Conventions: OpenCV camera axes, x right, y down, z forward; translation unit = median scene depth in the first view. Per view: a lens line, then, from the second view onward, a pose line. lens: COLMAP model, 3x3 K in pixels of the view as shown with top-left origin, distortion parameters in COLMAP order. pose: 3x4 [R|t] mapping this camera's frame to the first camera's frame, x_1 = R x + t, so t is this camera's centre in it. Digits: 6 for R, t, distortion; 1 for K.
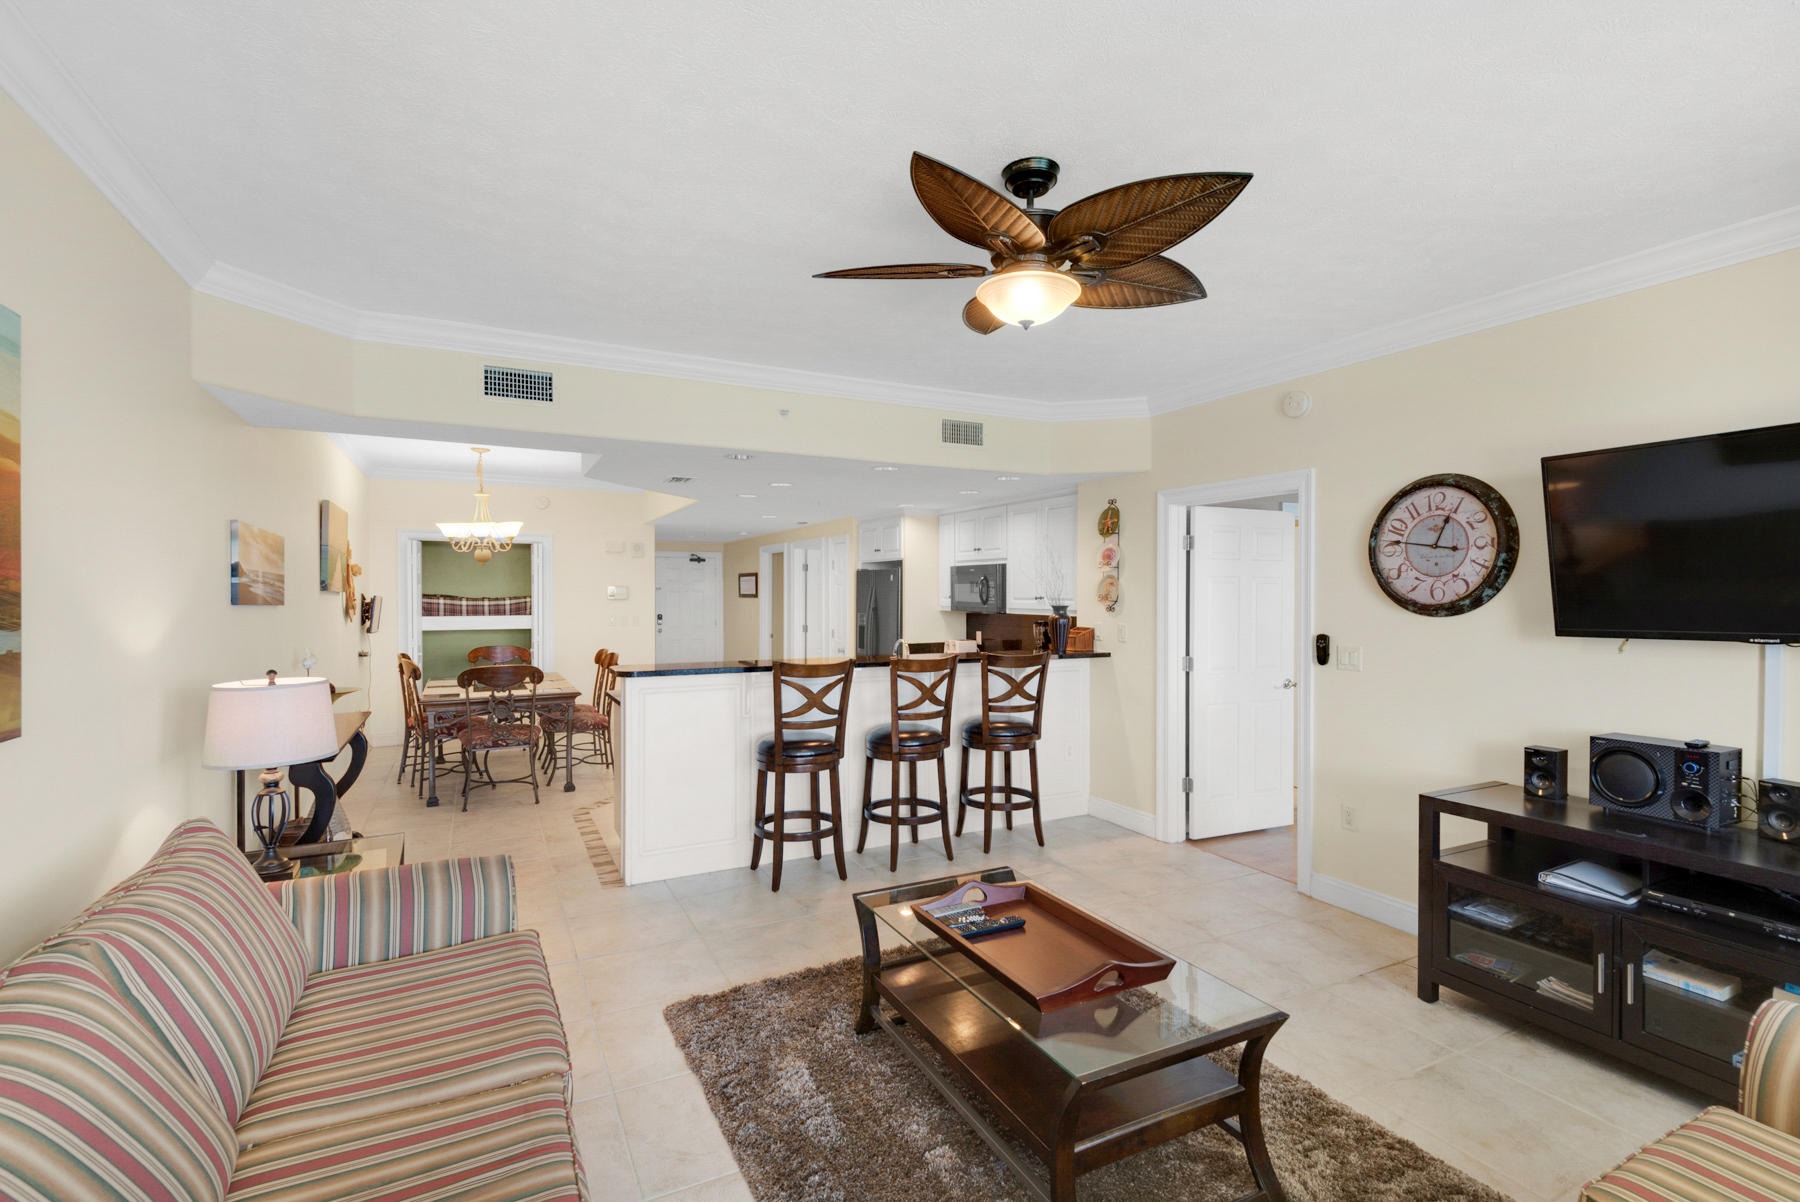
lens RADIAL K [[820.1, 0, 908.9], [0, 820.1, 590.1], [0, 0, 1]] dist [-0.002227, -0.002723]
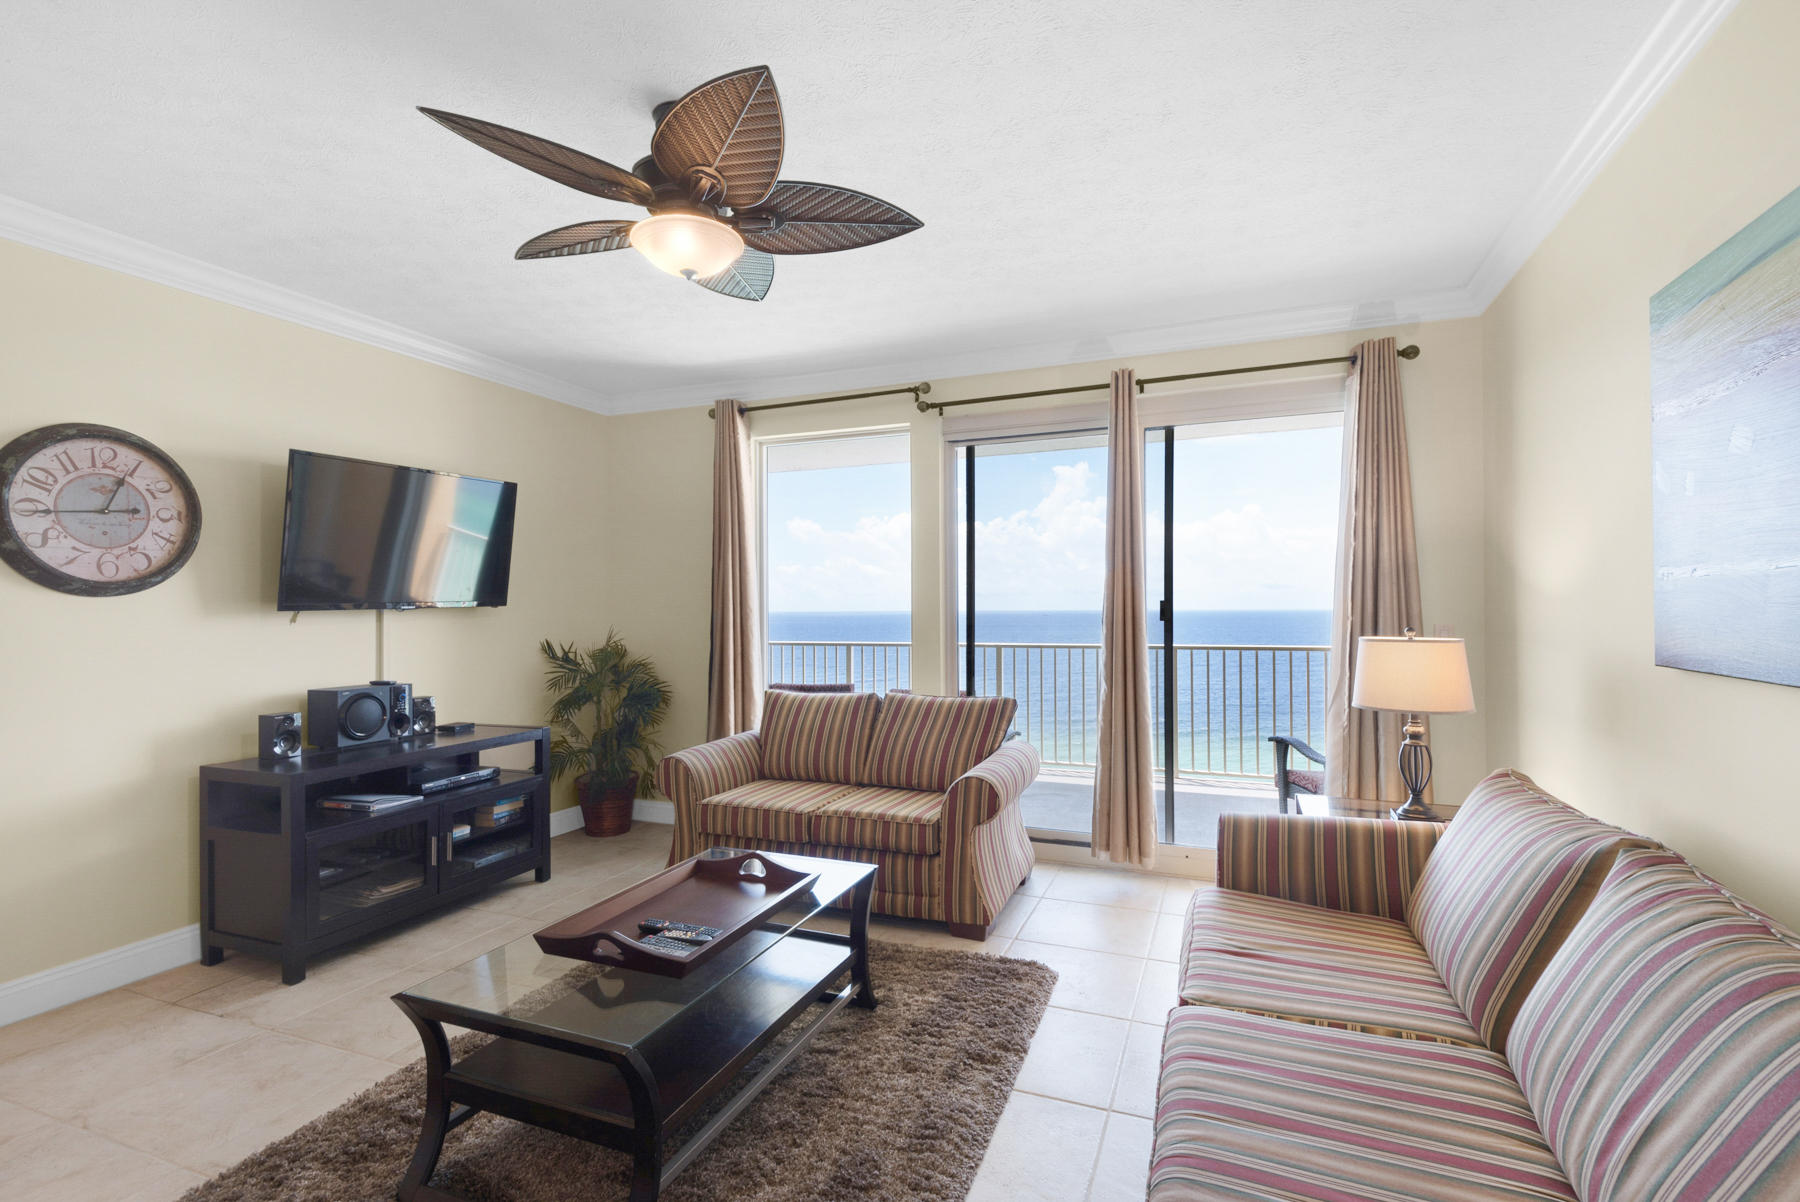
lens RADIAL K [[820.1, 0, 900.7], [0, 820.1, 599.2], [0, 0, 1]] dist [-0.002227, -0.002723]
pose [[-0.630117, 0.007978, 0.776459, -0.332779], [0.002601, 0.999963, -0.008163, 0.028920], [-0.776496, -0.003124, -0.630114, 0.596680]]
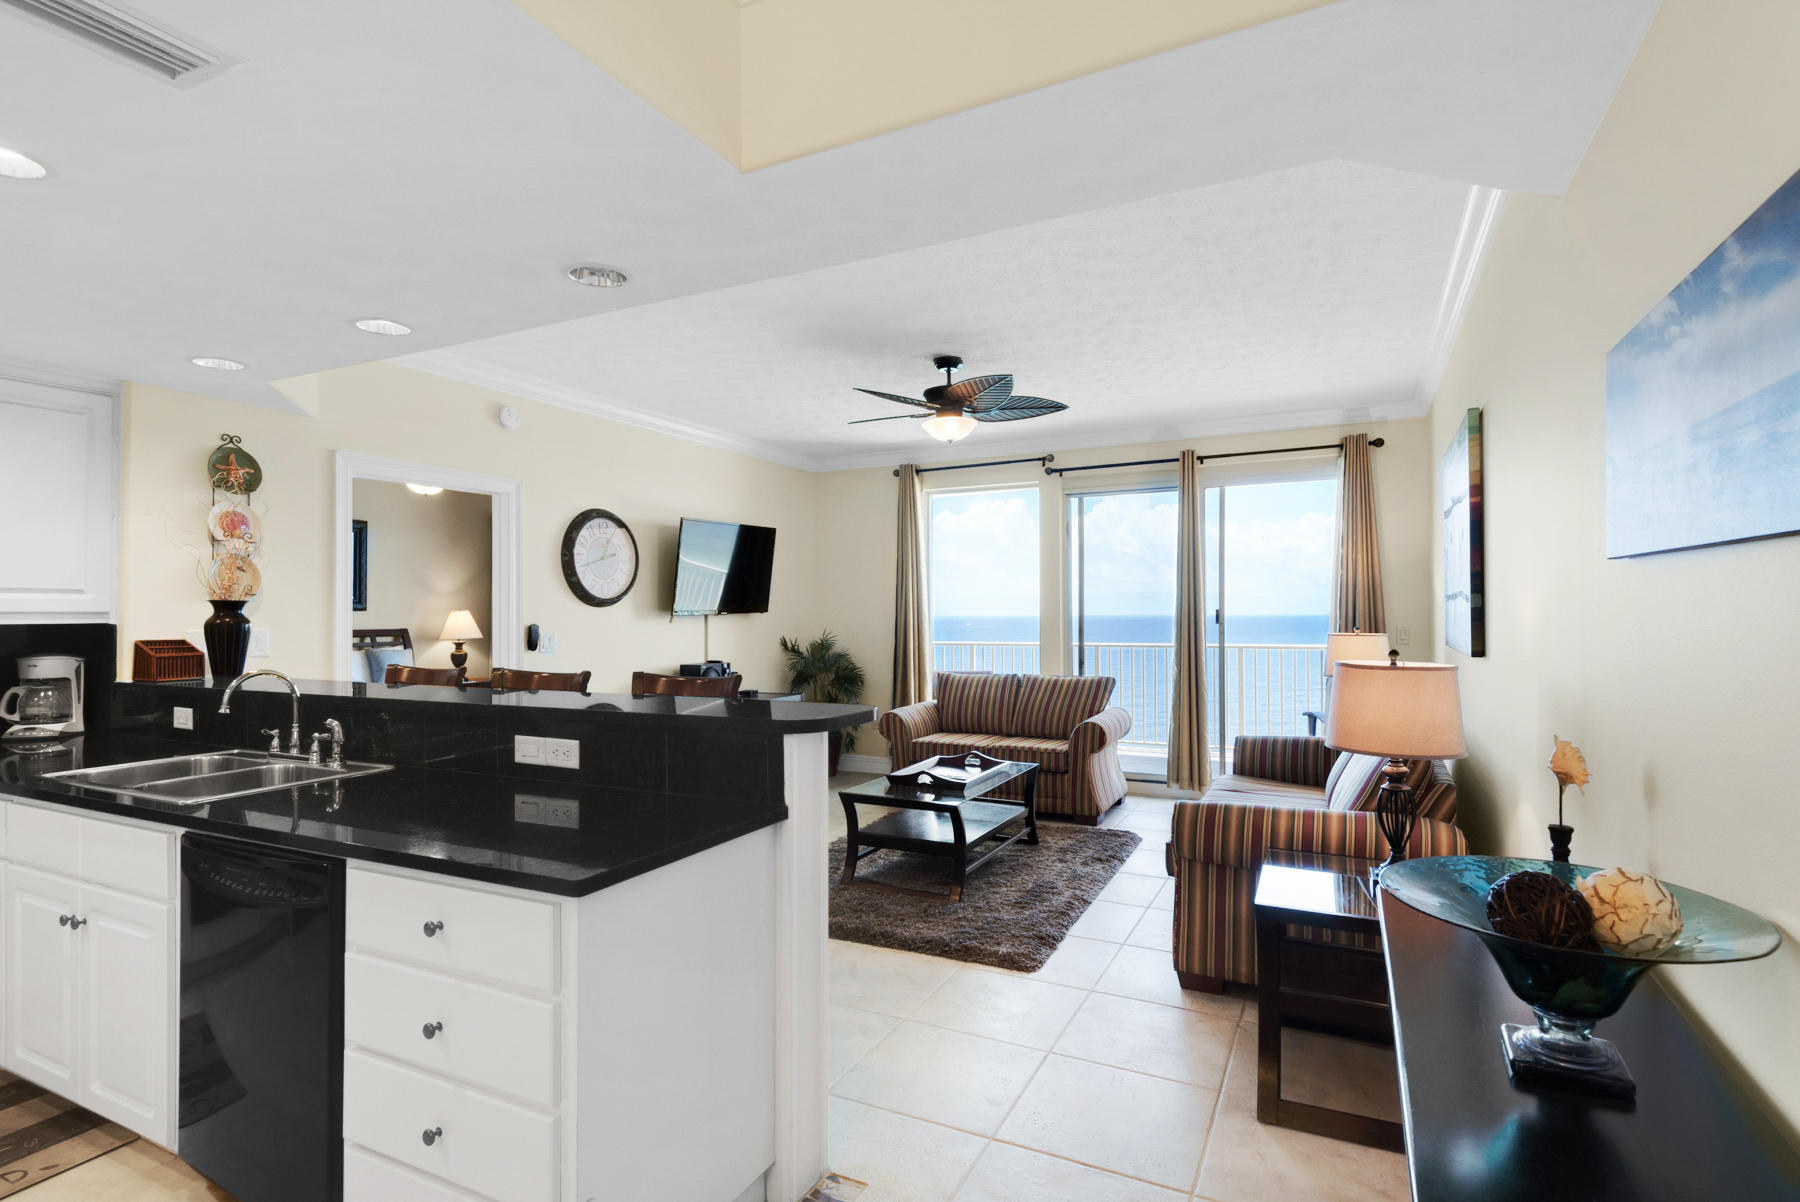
lens RADIAL K [[906.8, 0, 914.2], [0, 906.8, 597.3], [0, 0, 1]] dist [0.001101, -0.005880]
pose [[-0.592789, 0.014498, 0.805227, -0.635934], [0.003008, 0.999871, -0.015787, 0.027731], [-0.805352, -0.006936, -0.592756, 0.986722]]
